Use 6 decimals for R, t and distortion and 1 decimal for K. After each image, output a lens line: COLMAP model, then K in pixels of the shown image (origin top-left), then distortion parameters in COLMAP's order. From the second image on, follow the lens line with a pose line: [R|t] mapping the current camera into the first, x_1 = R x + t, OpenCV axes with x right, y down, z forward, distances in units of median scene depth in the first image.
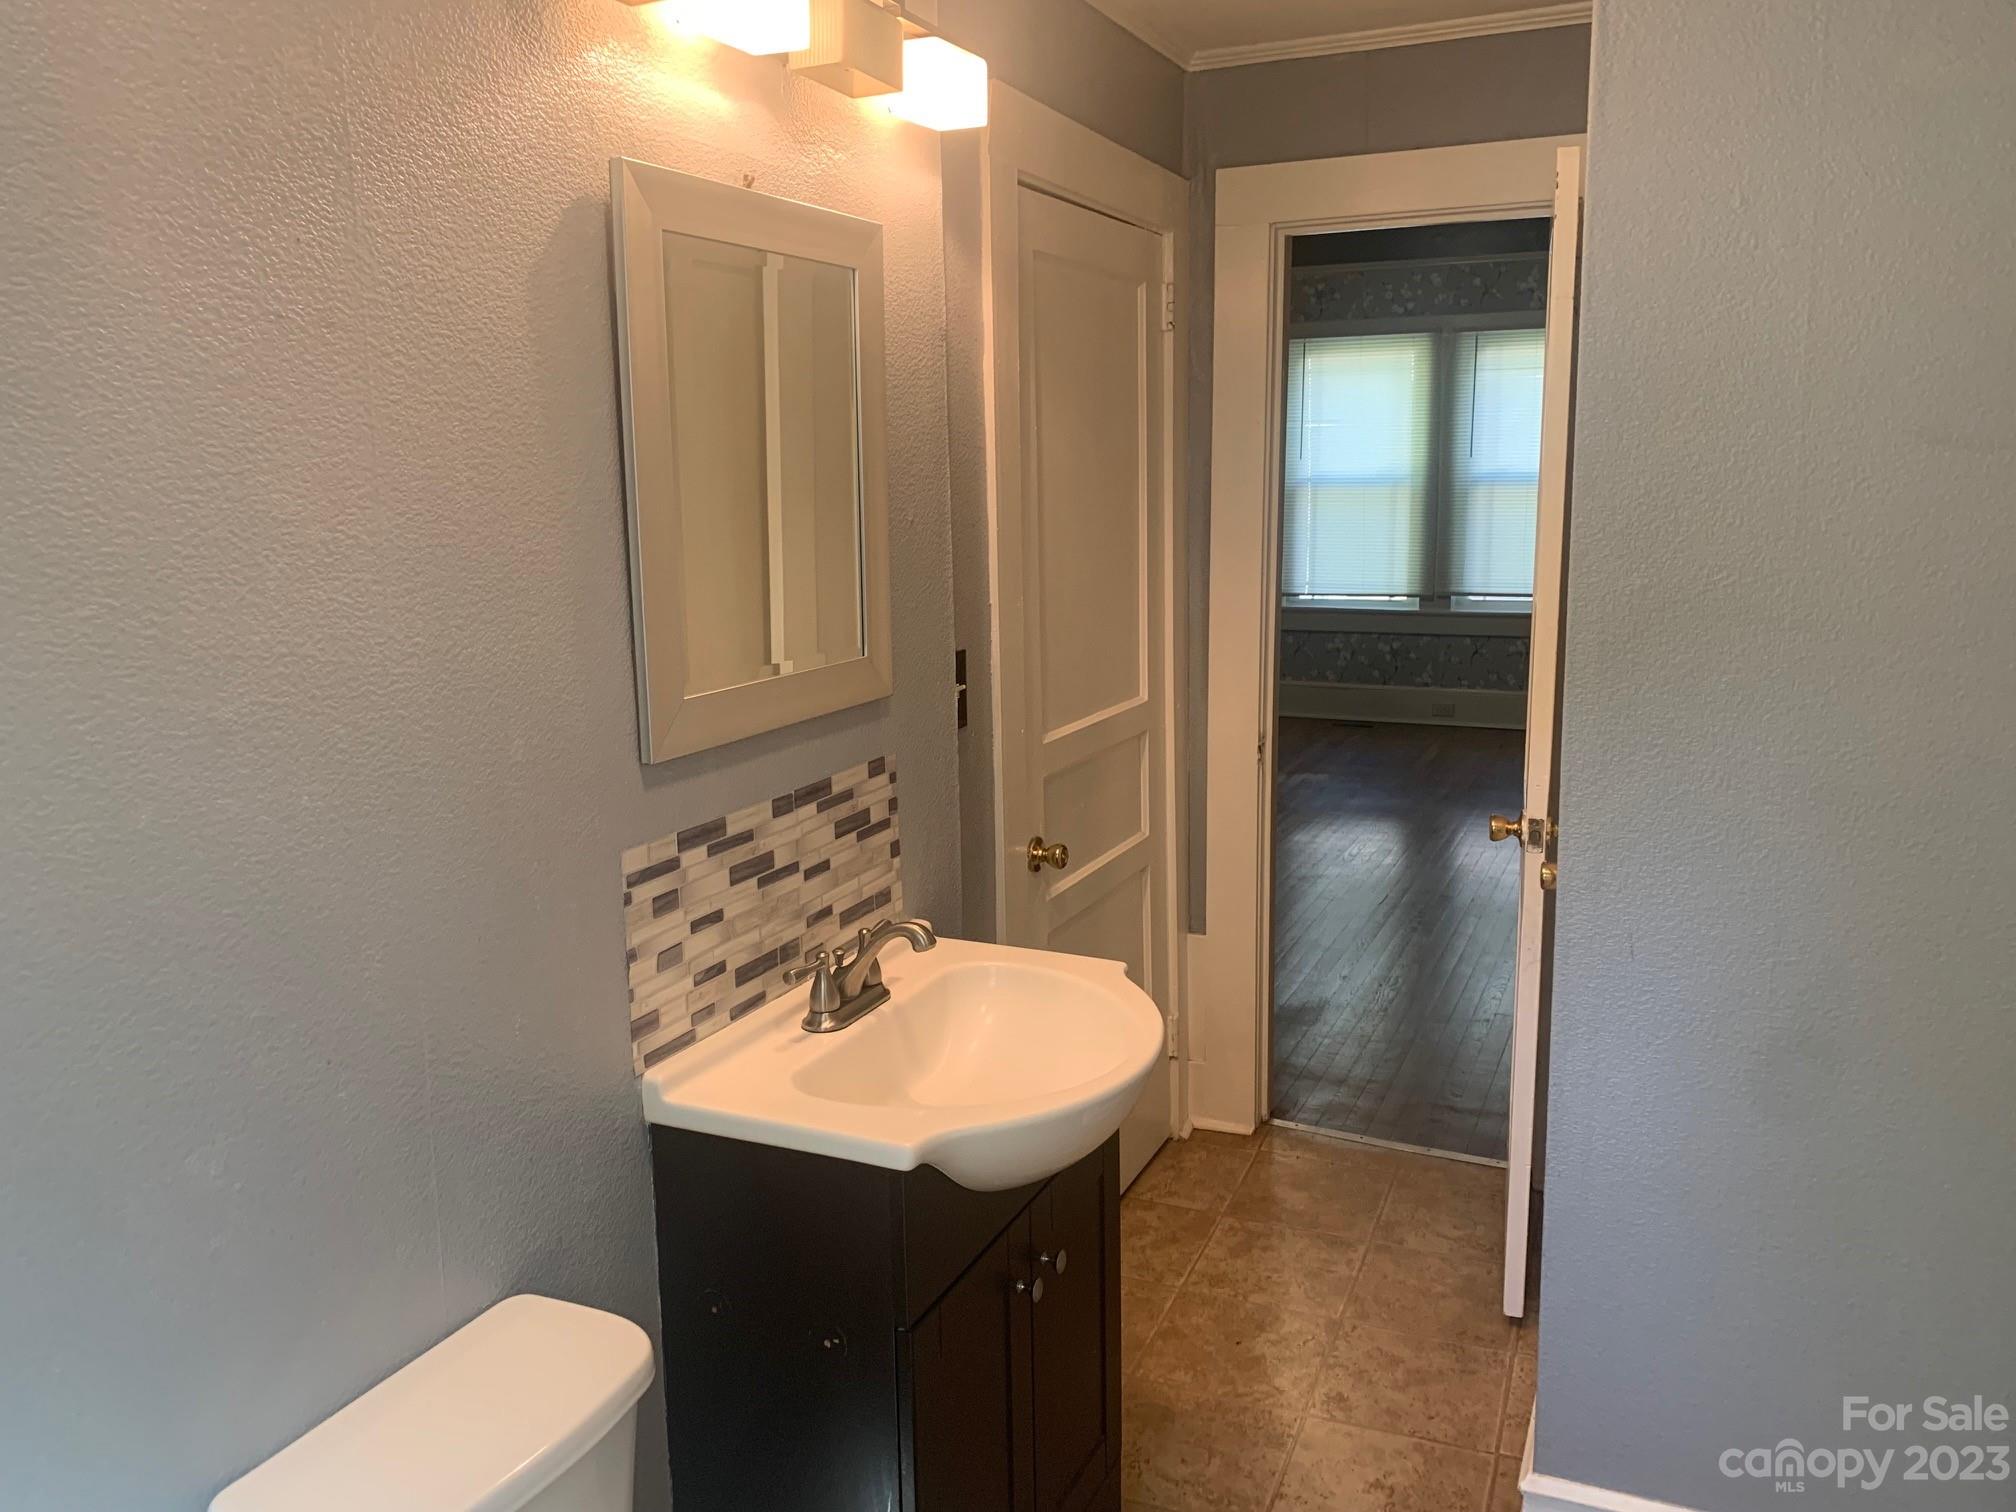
lens RADIAL K [[1554.9, 0, 1008.0], [0, 1554.9, 756.0], [0, 0, 1]] dist [0.004350, 0.000299]
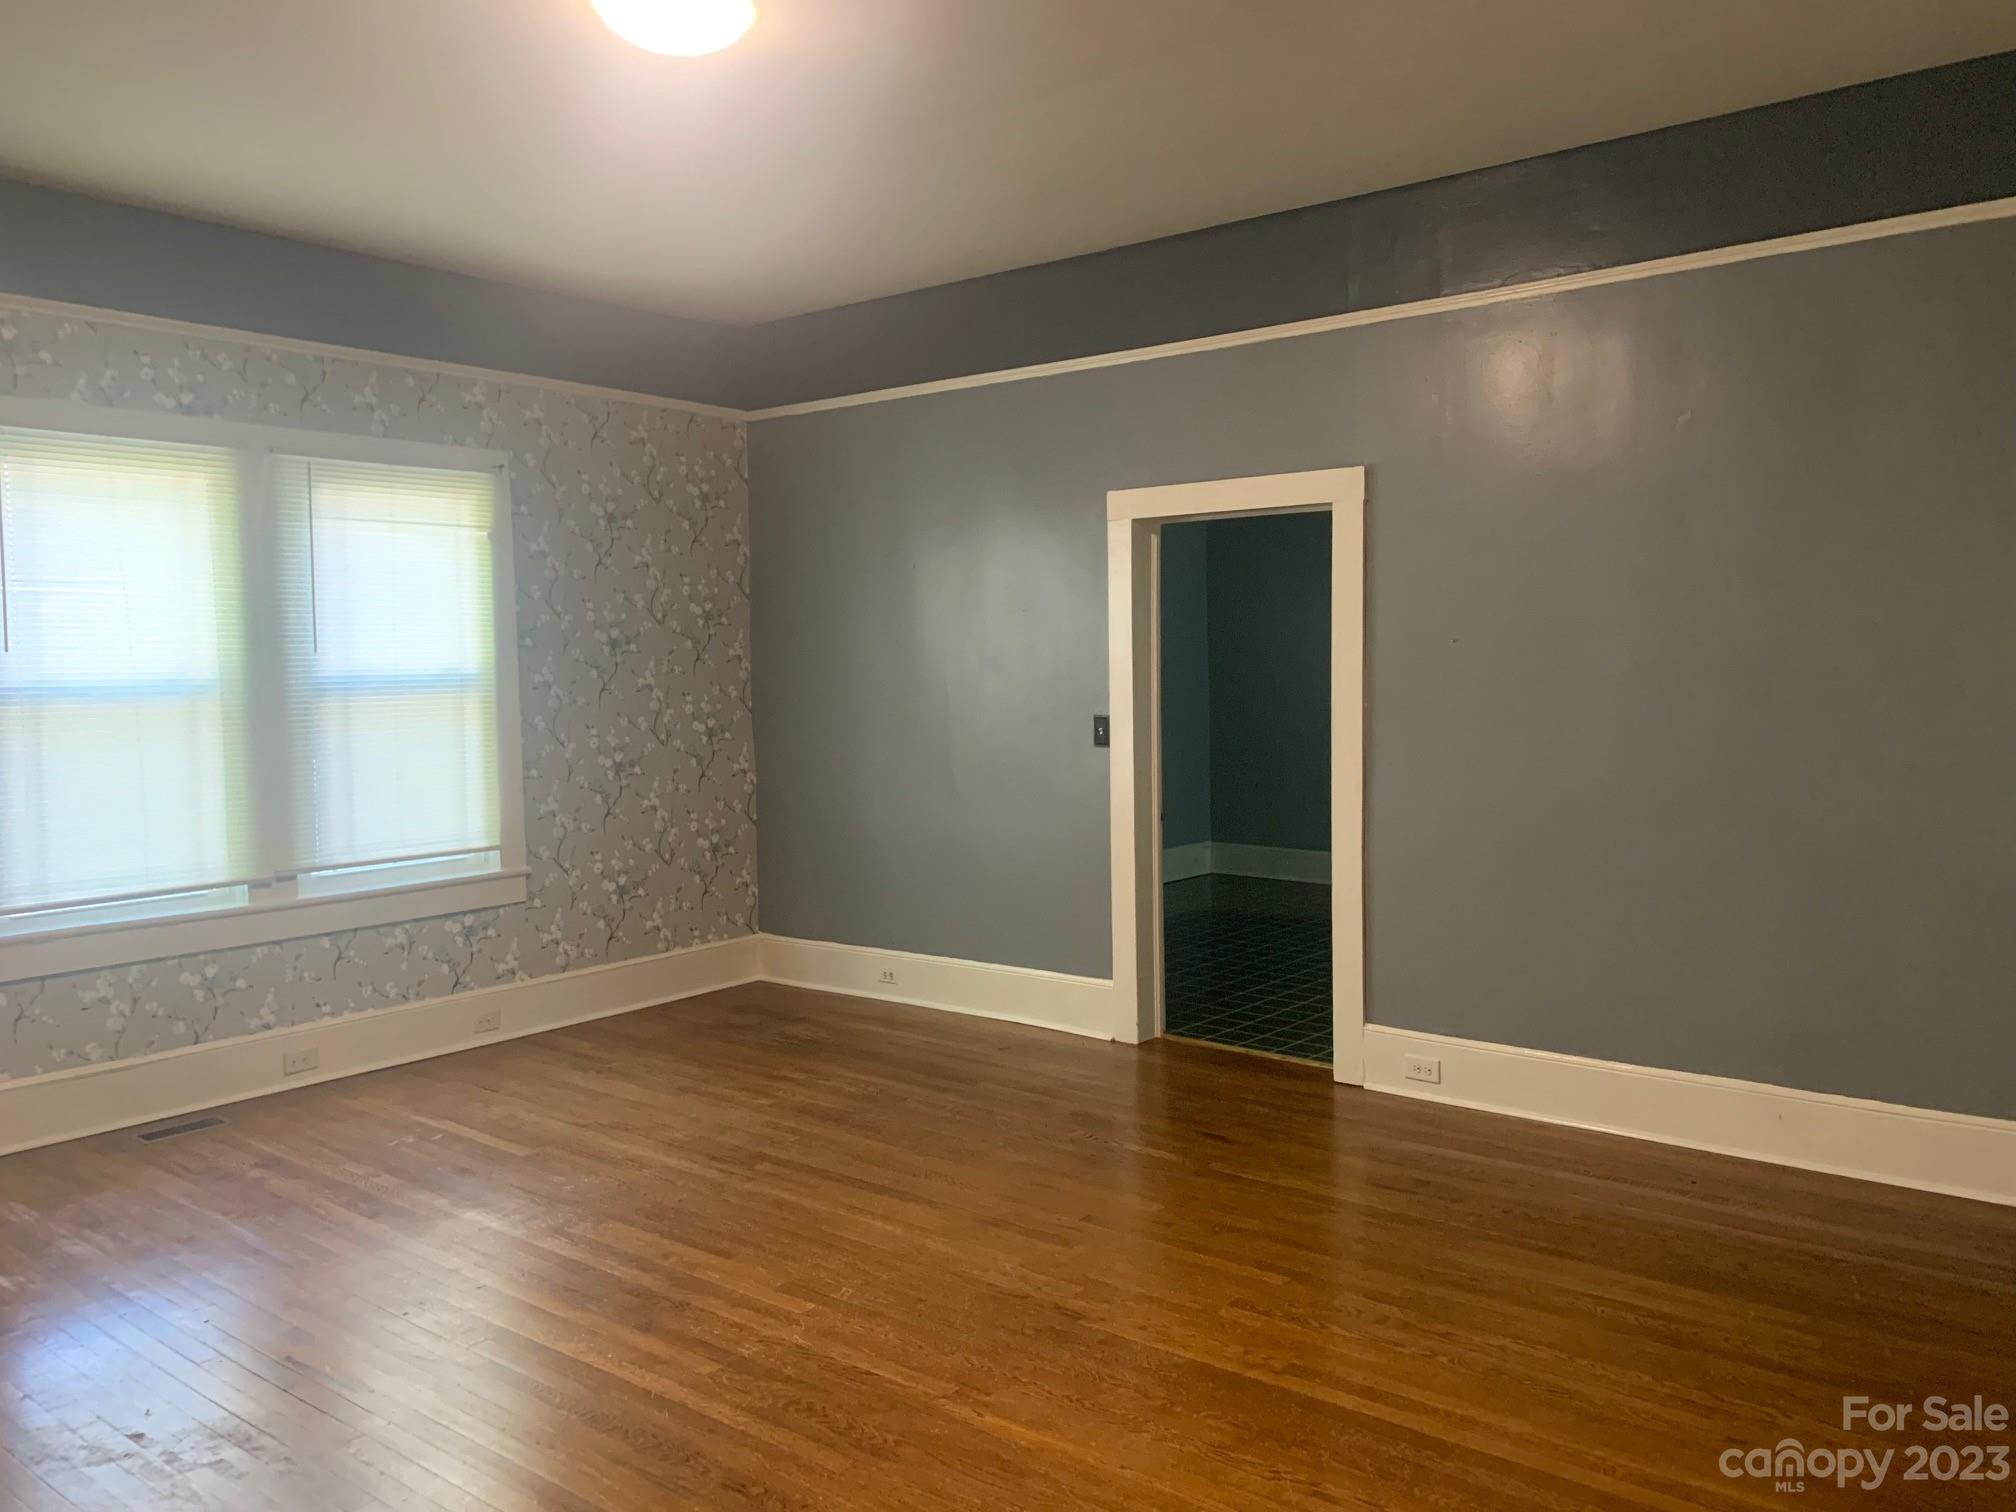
lens RADIAL K [[1554.9, 0, 1008.0], [0, 1554.9, 756.0], [0, 0, 1]] dist [0.004350, 0.000299]
pose [[0.244567, -0.046749, 0.968505, -0.238126], [0.191295, 0.981532, -0.000928, -0.094237], [-0.950575, 0.185497, 0.248993, 0.570380]]
